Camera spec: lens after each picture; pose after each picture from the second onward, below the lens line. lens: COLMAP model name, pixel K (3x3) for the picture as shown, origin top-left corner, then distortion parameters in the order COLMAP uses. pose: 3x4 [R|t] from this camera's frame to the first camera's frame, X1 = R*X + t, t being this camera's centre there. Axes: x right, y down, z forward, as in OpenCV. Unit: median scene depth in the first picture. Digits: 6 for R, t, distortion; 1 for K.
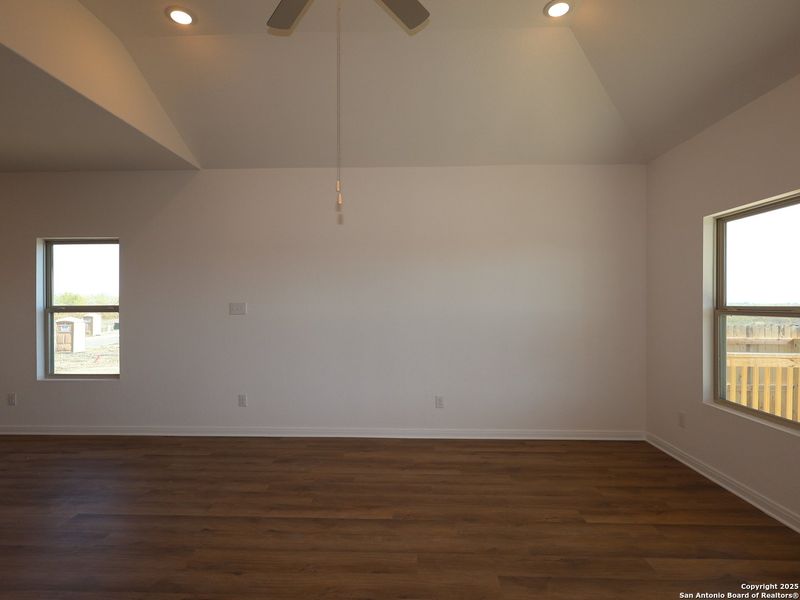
lens RADIAL K [[416.8, 0, 399.6], [0, 416.8, 304.1], [0, 0, 1]] dist [-0.000891, -0.000621]
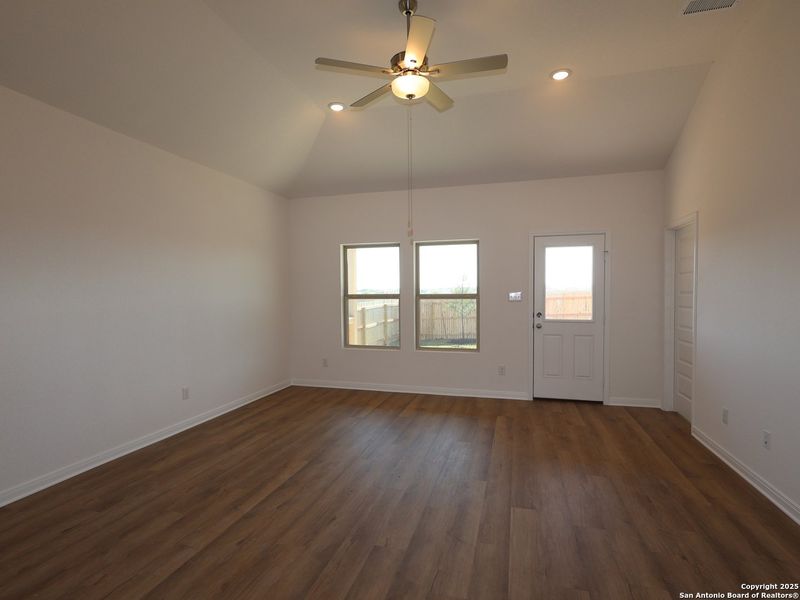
lens RADIAL K [[416.8, 0, 399.6], [0, 416.8, 304.1], [0, 0, 1]] dist [-0.000891, -0.000621]
pose [[0.243331, -0.029619, 0.969491, -0.949907], [0.009057, 0.999559, 0.028264, -0.001813], [-0.969901, 0.001903, 0.243492, 0.334138]]
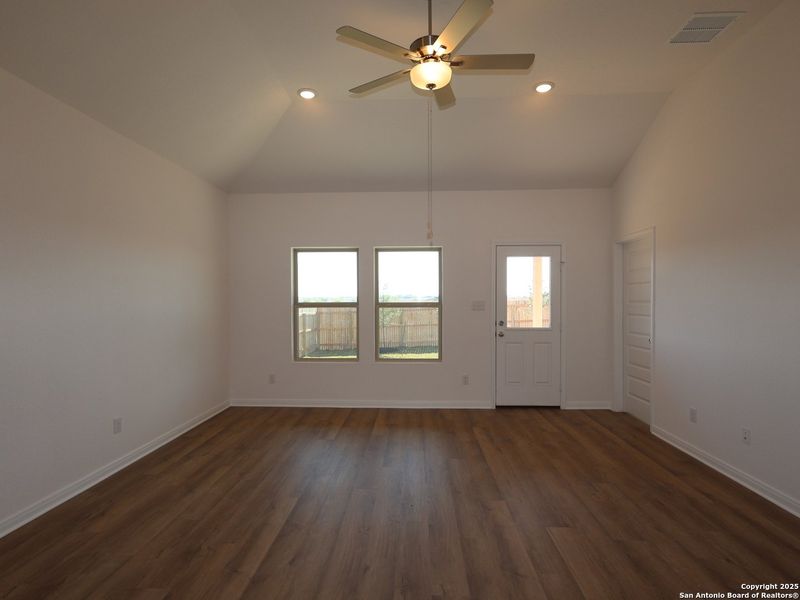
lens RADIAL K [[416.8, 0, 399.6], [0, 416.8, 304.1], [0, 0, 1]] dist [-0.000891, -0.000621]
pose [[0.010299, -0.009160, 0.999905, -0.888873], [0.005076, 0.999946, 0.009108, -0.001265], [-0.999934, 0.004981, 0.010345, 0.579169]]
